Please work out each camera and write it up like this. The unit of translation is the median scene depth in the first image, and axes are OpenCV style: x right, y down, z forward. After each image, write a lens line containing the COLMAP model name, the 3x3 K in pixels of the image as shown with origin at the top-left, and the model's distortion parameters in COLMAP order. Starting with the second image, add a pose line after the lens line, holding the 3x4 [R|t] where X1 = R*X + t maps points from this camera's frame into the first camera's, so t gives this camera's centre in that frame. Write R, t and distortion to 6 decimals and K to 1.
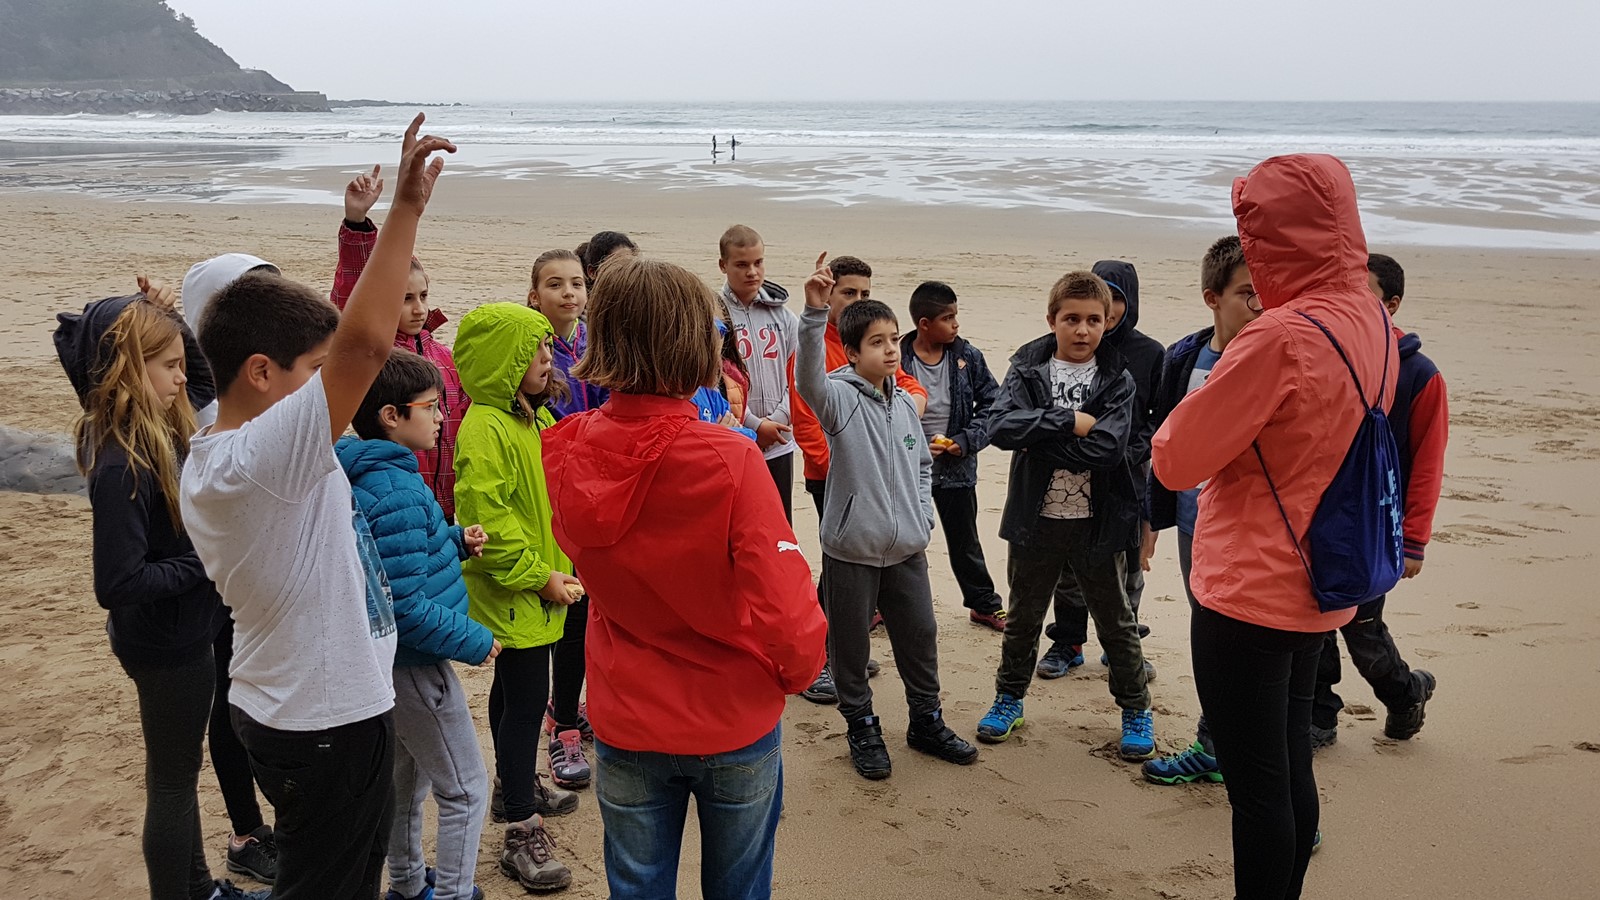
lens RADIAL K [[1261.9, 0, 800.0], [0, 1261.9, 450.0], [0, 0, 1]] dist [-0.071561, 0.088813]
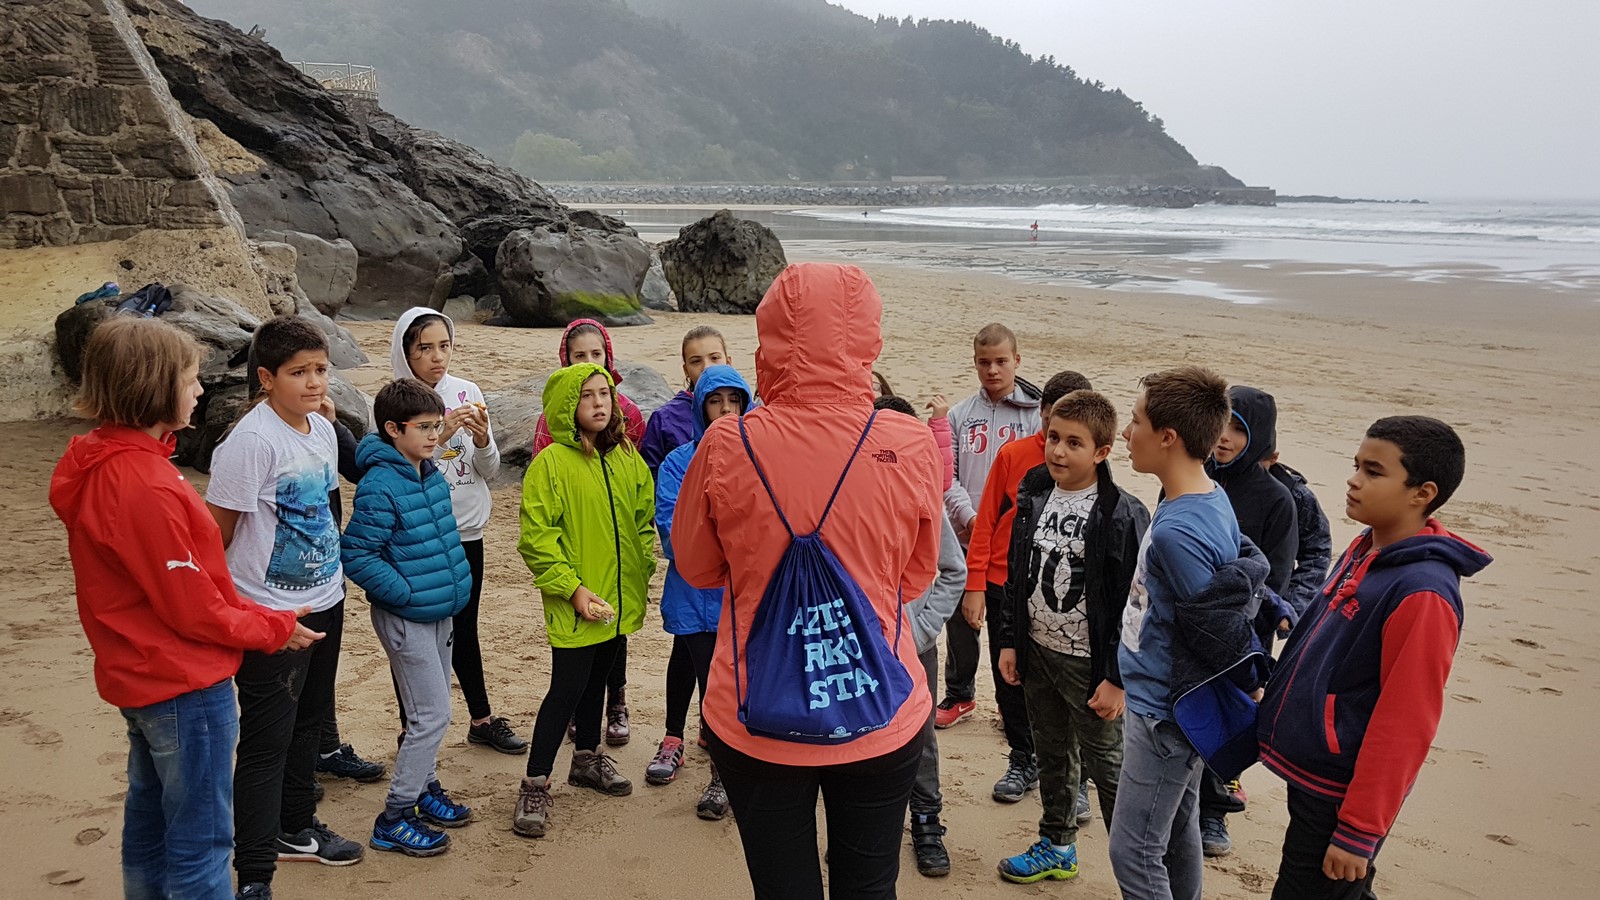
lens RADIAL K [[1249.0, 0, 800.1], [0, 1249.0, 474.0], [0, 0, 1]] dist [-0.003252, 0.078315]
pose [[0.762642, 0.143683, -0.630660, 0.740733], [-0.177686, 0.984043, 0.009323, -0.058942], [0.621936, 0.104949, 0.776003, 0.178009]]
